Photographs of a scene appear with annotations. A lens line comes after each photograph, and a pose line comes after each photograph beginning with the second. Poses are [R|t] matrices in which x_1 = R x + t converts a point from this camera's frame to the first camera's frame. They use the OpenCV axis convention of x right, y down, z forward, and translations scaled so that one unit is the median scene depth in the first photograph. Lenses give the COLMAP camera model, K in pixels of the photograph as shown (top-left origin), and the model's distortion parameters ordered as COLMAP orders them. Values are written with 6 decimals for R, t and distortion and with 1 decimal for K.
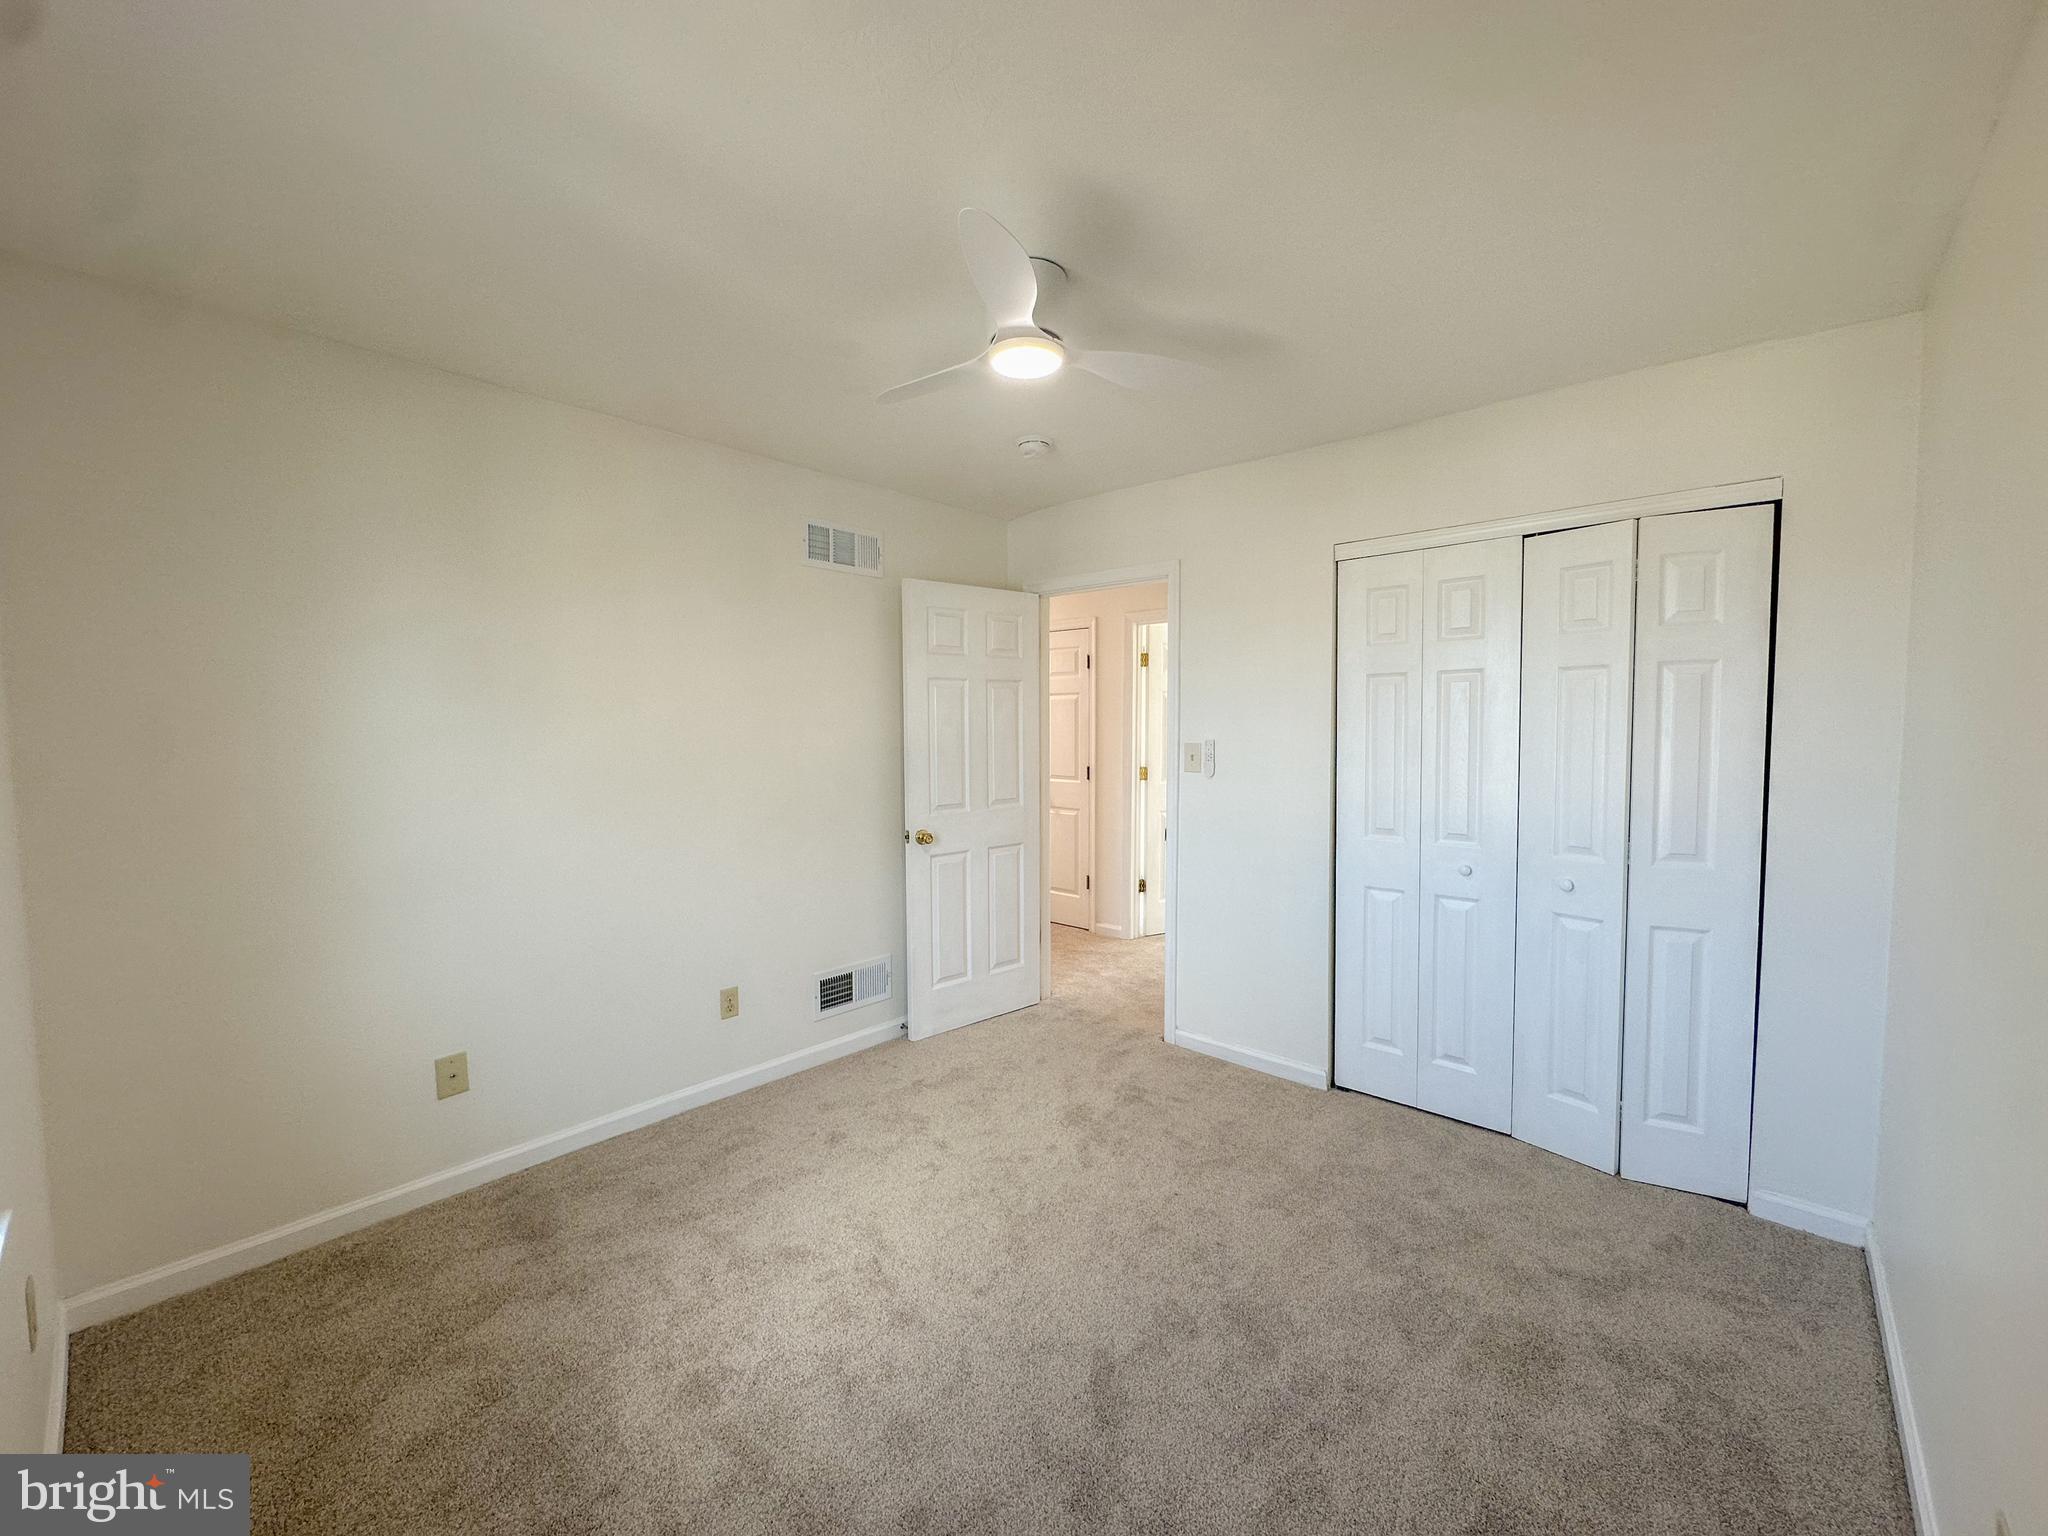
lens RADIAL K [[832.3, 0, 1008.5], [0, 832.3, 767.1], [0, 0, 1]] dist [0.009836, 0.000169]
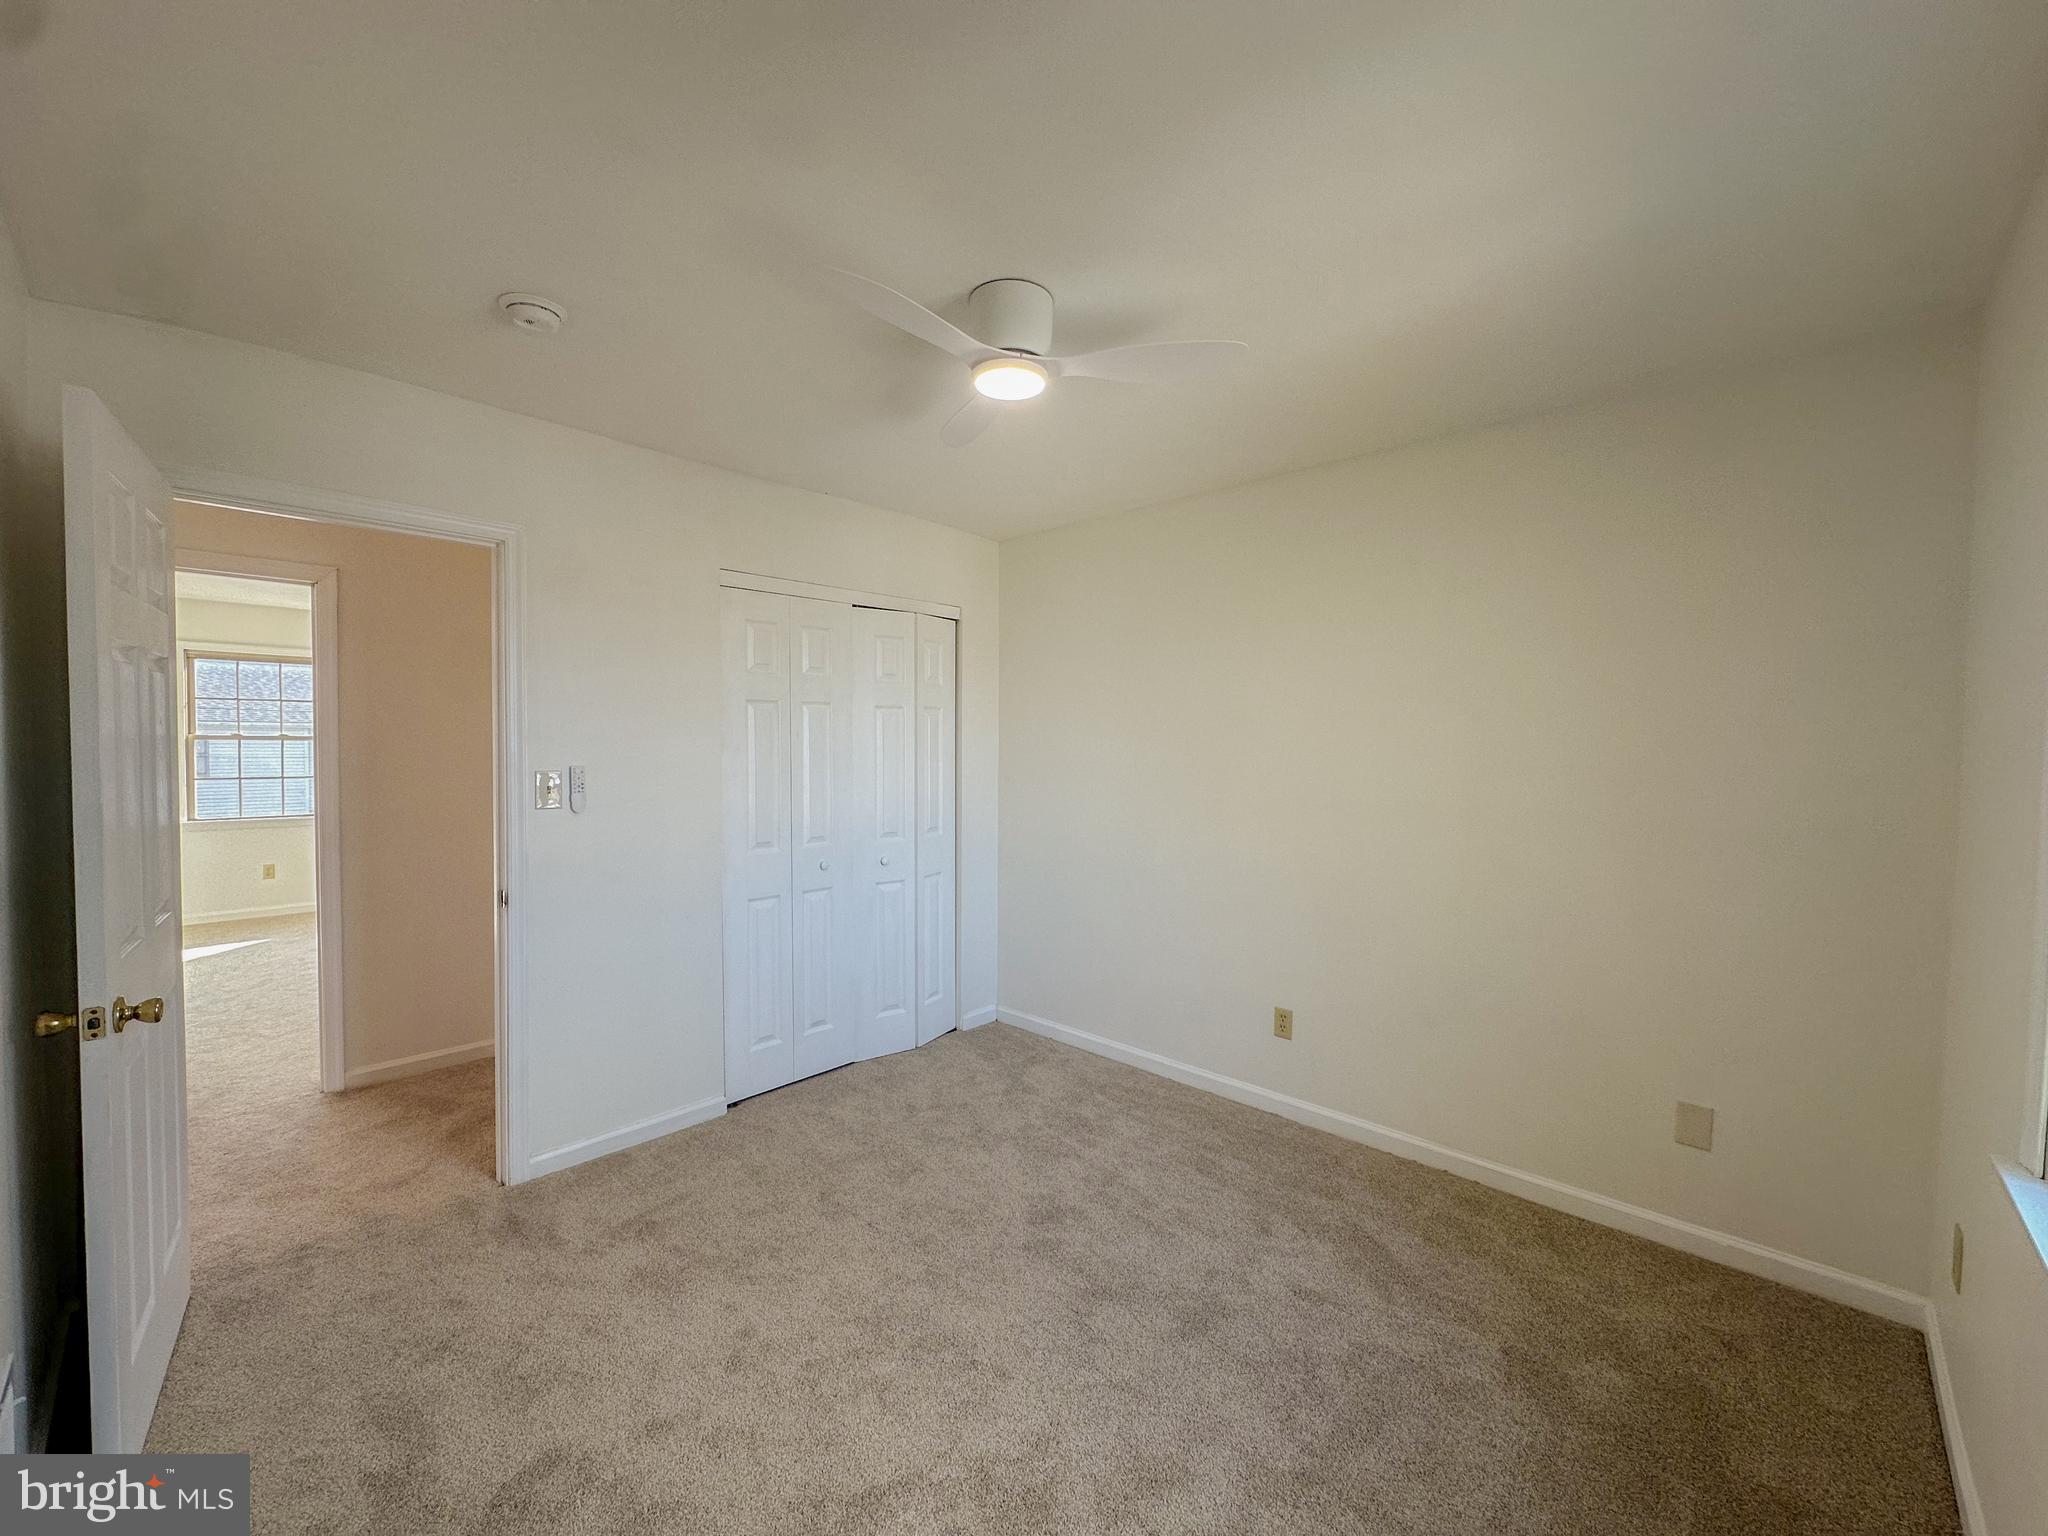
lens RADIAL K [[832.3, 0, 1027.6], [0, 832.3, 763.8], [0, 0, 1]] dist [0.009836, 0.000169]
pose [[0.024034, -0.024653, 0.999407, -0.734955], [0.057234, 0.998090, 0.023244, -0.041055], [-0.998071, 0.056642, 0.025399, 0.726549]]
